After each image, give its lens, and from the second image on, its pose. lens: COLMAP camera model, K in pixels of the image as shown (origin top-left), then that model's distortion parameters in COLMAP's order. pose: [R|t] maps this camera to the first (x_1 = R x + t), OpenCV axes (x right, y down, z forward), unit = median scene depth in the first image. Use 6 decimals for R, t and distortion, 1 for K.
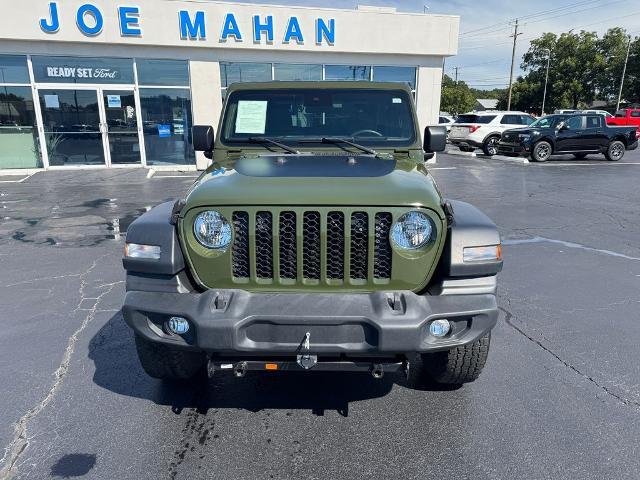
lens RADIAL K [[453.1, 0, 318.7], [0, 453.1, 241.4], [0, 0, 1]] dist [0.036441, -0.044489]
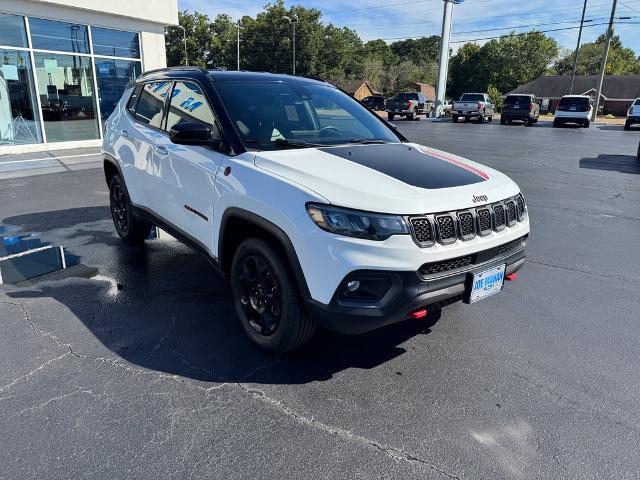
lens RADIAL K [[453.1, 0, 324.7], [0, 453.1, 240.7], [0, 0, 1]] dist [0.036441, -0.044489]
pose [[0.711333, -0.190542, 0.676535, -0.242486], [0.156379, 0.981331, 0.111964, -0.031327], [-0.685238, 0.026152, 0.727849, 0.126958]]
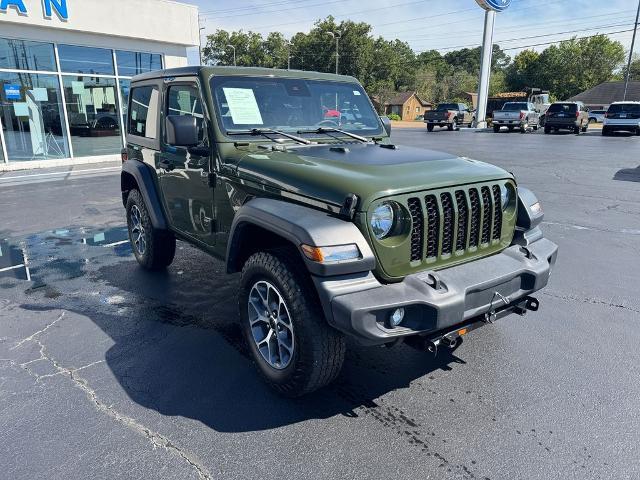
lens RADIAL K [[453.1, 0, 322.7], [0, 453.1, 242.8], [0, 0, 1]] dist [0.036441, -0.044489]
pose [[0.791123, -0.166097, 0.588673, -0.170670], [0.153623, 0.985531, 0.071617, -0.012316], [-0.592050, 0.033776, 0.805193, 0.050400]]
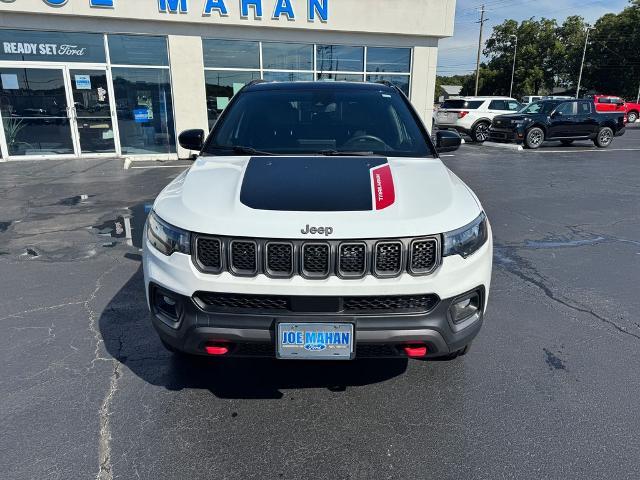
lens RADIAL K [[453.1, 0, 320.0], [0, 453.1, 239.3], [0, 0, 1]] dist [0.036441, -0.044489]
pose [[0.996531, -0.019873, 0.080815, -0.068272], [0.017813, 0.999500, 0.026135, -0.017451], [-0.081294, -0.024604, 0.996386, 0.073688]]
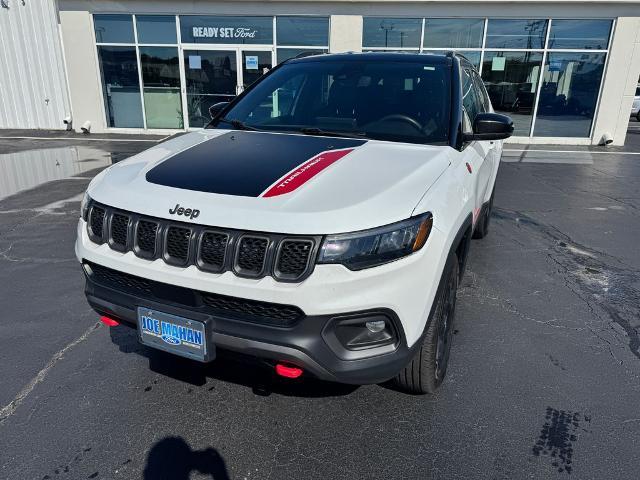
lens RADIAL K [[453.1, 0, 322.5], [0, 453.1, 243.6], [0, 0, 1]] dist [0.036441, -0.044489]
pose [[0.948079, 0.120823, -0.294191, 0.023204], [-0.100670, 0.991471, 0.082767, -0.022526], [0.301682, -0.048853, 0.952156, 0.108358]]
